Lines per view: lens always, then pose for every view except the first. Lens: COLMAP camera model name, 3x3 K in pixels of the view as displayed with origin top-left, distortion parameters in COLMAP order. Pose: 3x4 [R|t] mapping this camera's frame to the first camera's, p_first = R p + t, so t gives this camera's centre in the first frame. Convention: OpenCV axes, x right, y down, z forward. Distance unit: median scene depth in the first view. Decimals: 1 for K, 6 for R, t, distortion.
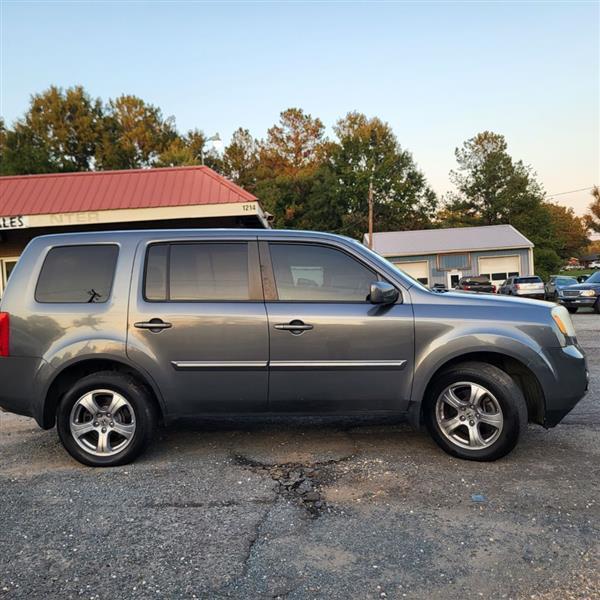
lens RADIAL K [[610.6, 0, 288.5], [0, 610.6, 302.5], [0, 0, 1]] dist [0.023868, -0.004599]
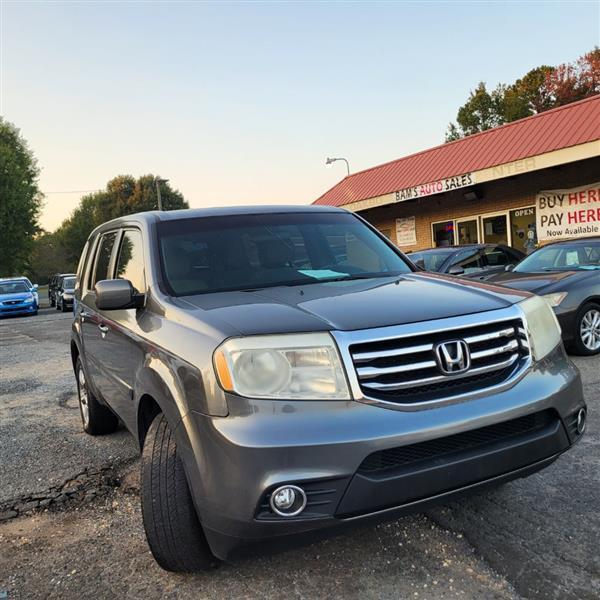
lens RADIAL K [[605.8, 0, 298.9], [0, 605.8, 301.9], [0, 0, 1]] dist [0.030241, -0.008794]
pose [[0.521419, 0.055802, -0.851474, 0.073930], [0.024230, 0.996489, 0.080143, -0.005001], [0.852957, -0.062419, 0.518236, 0.065031]]
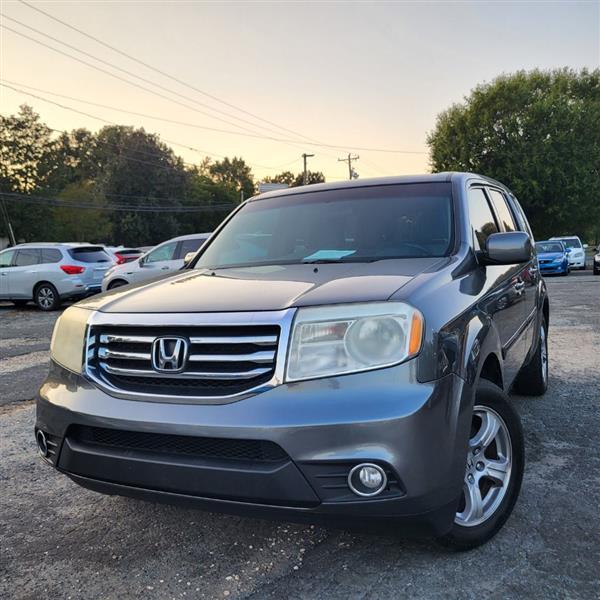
lens RADIAL K [[610.5, 0, 301.0], [0, 610.5, 299.3], [0, 0, 1]] dist [0.022993, -0.008655]
pose [[-0.351085, 0.120603, -0.928544, 0.077482], [0.025768, 0.992539, 0.119172, -0.005646], [0.935989, 0.017913, -0.351573, 0.120107]]
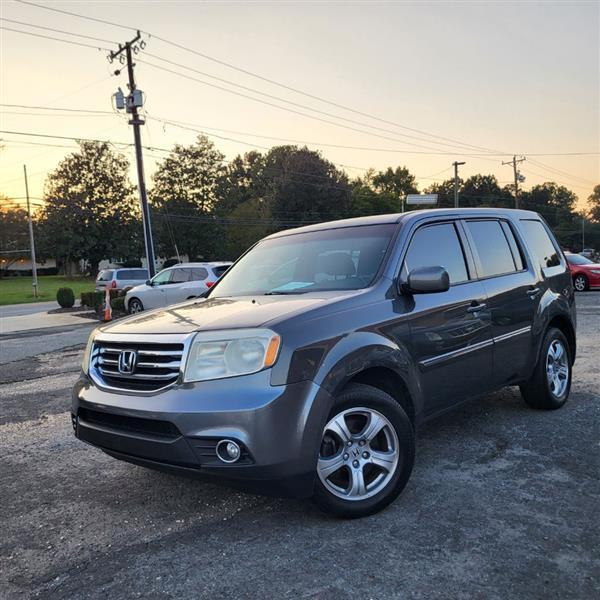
lens RADIAL K [[610.6, 0, 288.5], [0, 610.6, 302.5], [0, 0, 1]] dist [0.023868, -0.004599]
pose [[-0.603998, 0.113494, -0.788863, 0.080707], [0.062064, 0.993501, 0.095415, -0.008038], [0.794566, 0.008671, -0.607116, 0.147619]]
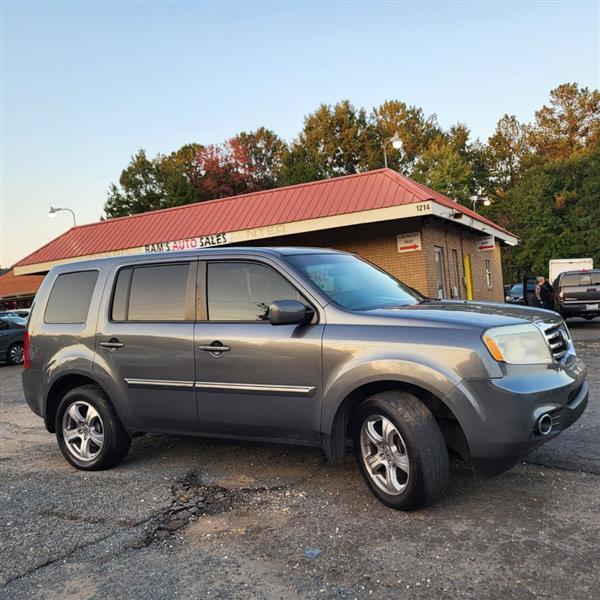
lens RADIAL K [[606.3, 0, 292.4], [0, 606.3, 300.8], [0, 0, 1]] dist [0.036317, -0.027965]
pose [[0.896219, -0.021556, -0.443087, 0.045790], [0.021506, 0.999756, -0.005137, -0.002318], [0.443090, -0.004926, 0.896464, 0.014752]]
